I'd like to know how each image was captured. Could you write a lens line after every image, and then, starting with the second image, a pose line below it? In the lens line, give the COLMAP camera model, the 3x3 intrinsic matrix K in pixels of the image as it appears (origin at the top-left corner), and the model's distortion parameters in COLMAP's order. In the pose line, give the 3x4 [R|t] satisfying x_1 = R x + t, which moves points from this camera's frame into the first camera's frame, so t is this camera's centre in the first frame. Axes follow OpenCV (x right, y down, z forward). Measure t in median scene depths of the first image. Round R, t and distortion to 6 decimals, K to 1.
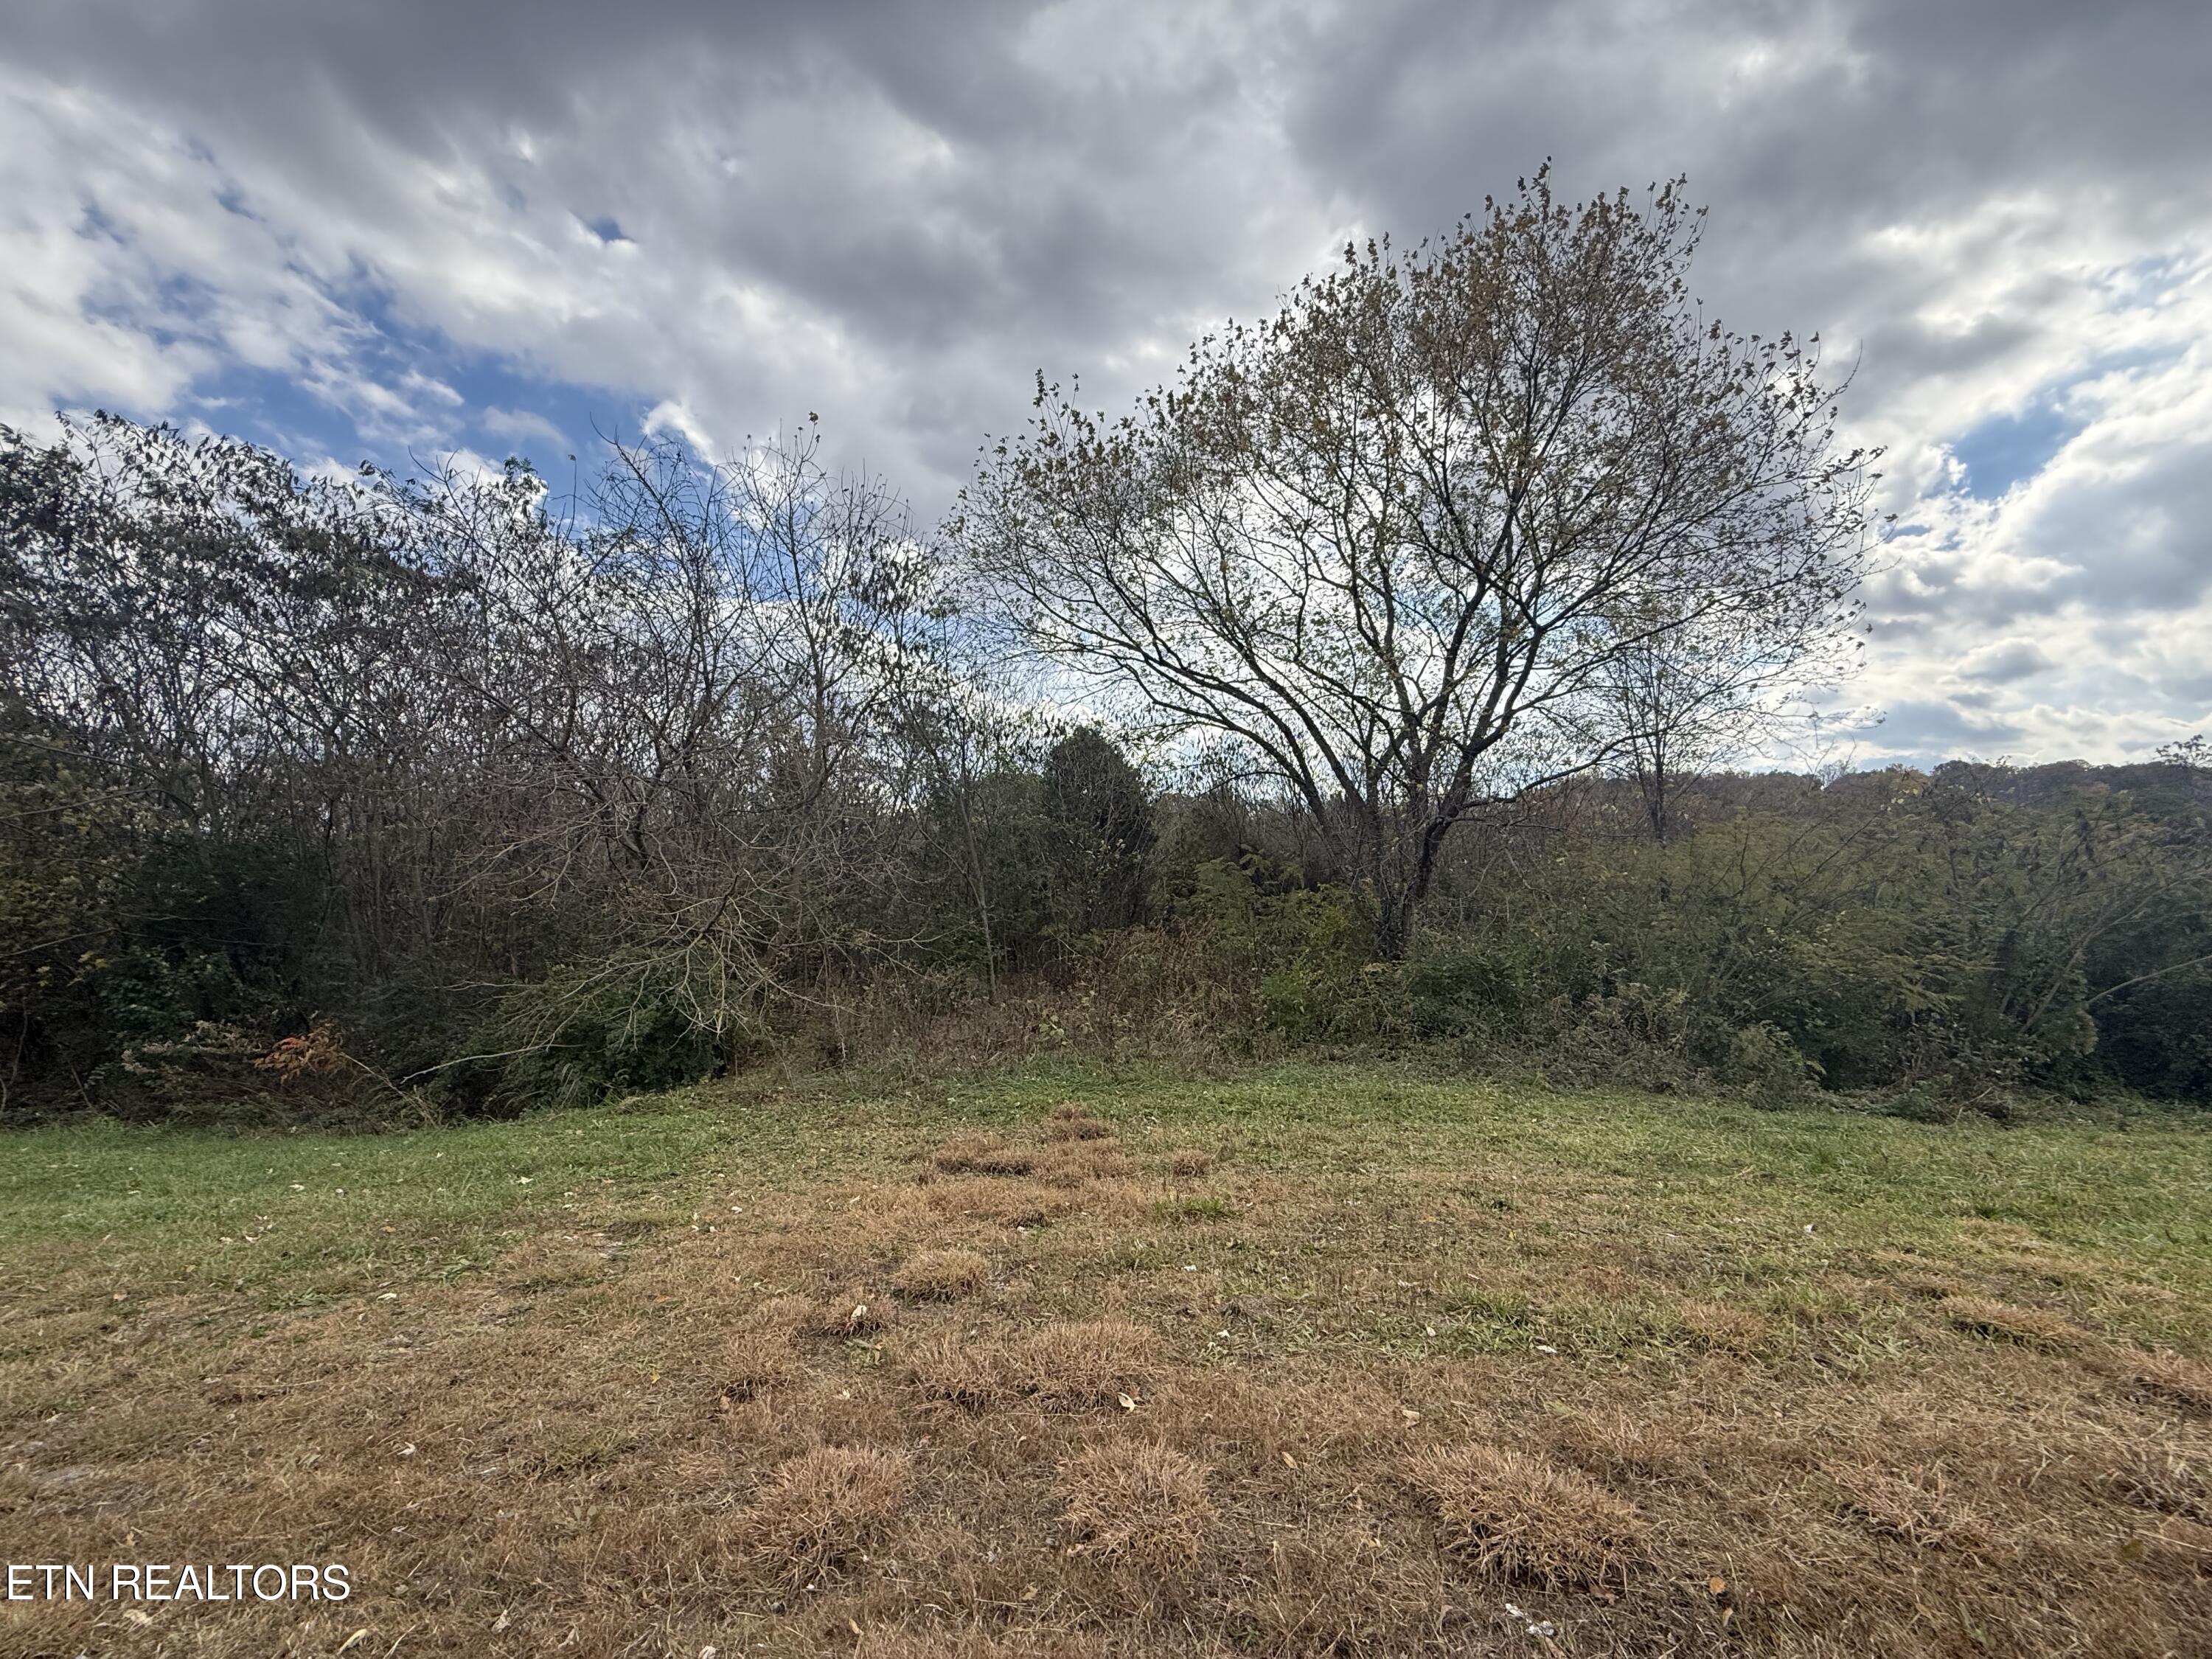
lens RADIAL K [[887.5, 0, 1114.7], [0, 887.5, 818.3], [0, 0, 1]] dist [-0.009090, 0.000390]
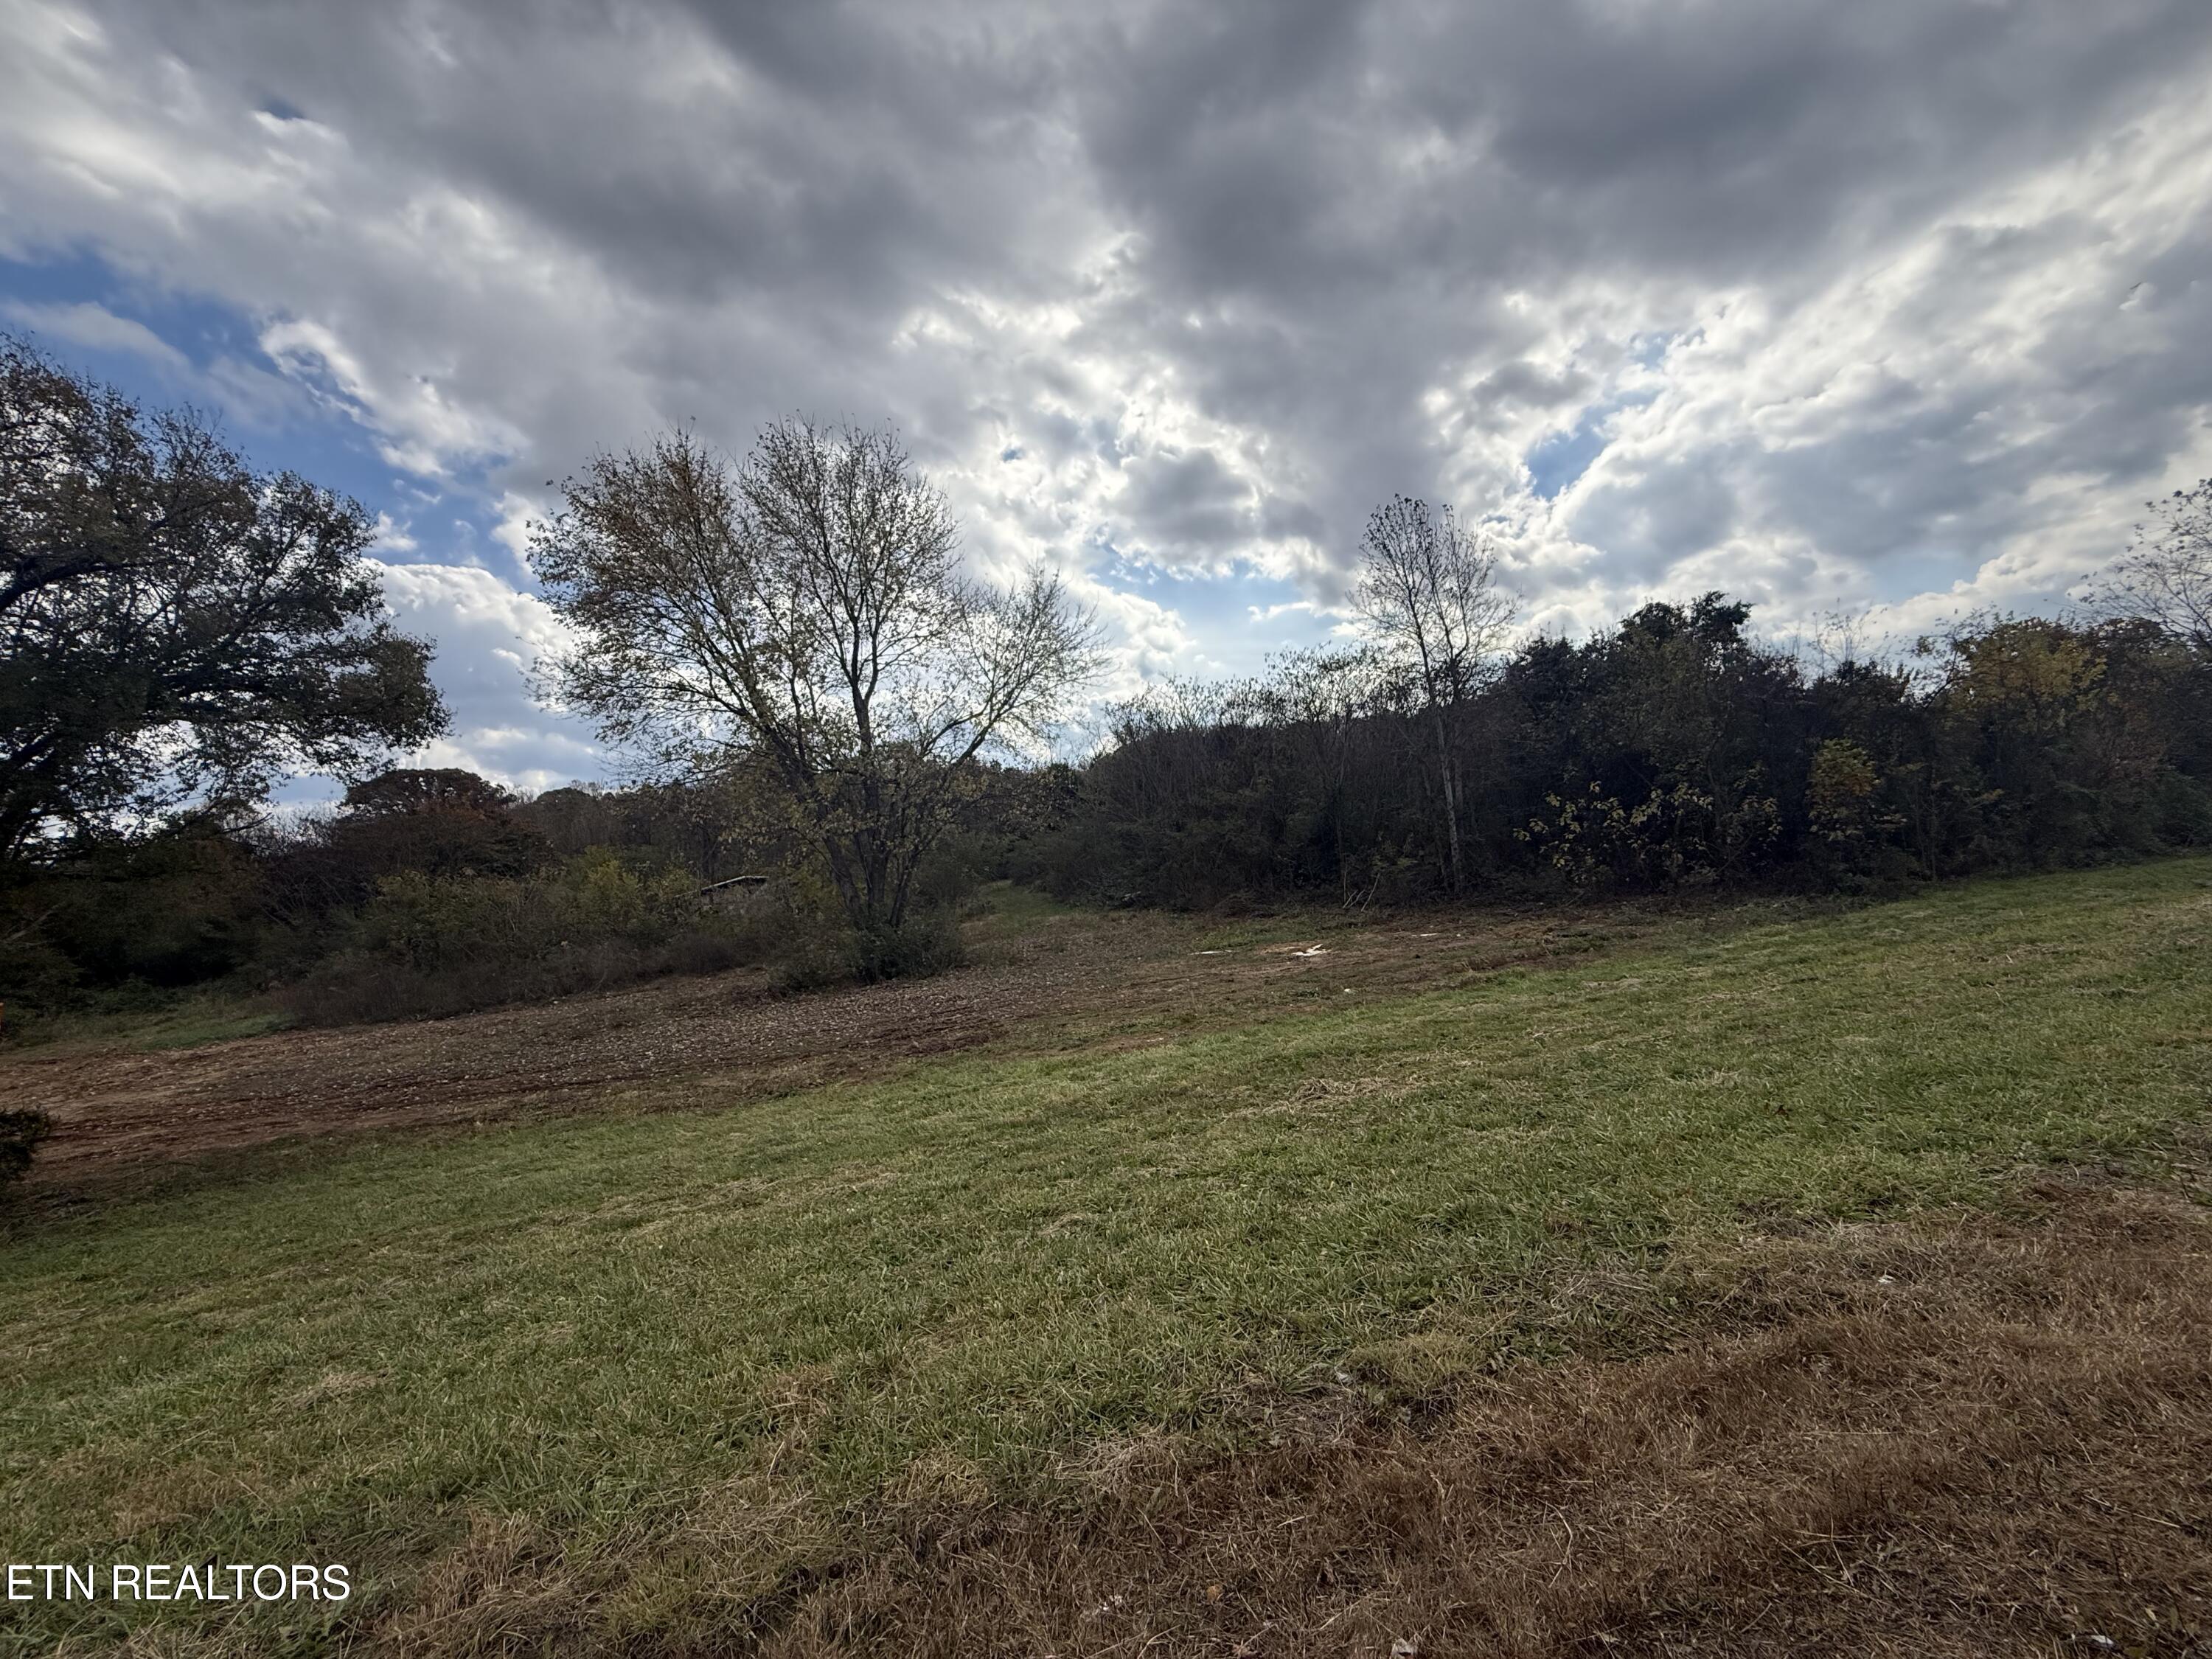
lens RADIAL K [[887.5, 0, 1110.6], [0, 887.5, 825.2], [0, 0, 1]] dist [-0.009090, 0.000390]
pose [[0.940050, -0.078075, 0.331980, -0.160372], [0.069087, 0.996855, 0.038811, 0.049943], [-0.333966, -0.013549, 0.942488, -0.080074]]
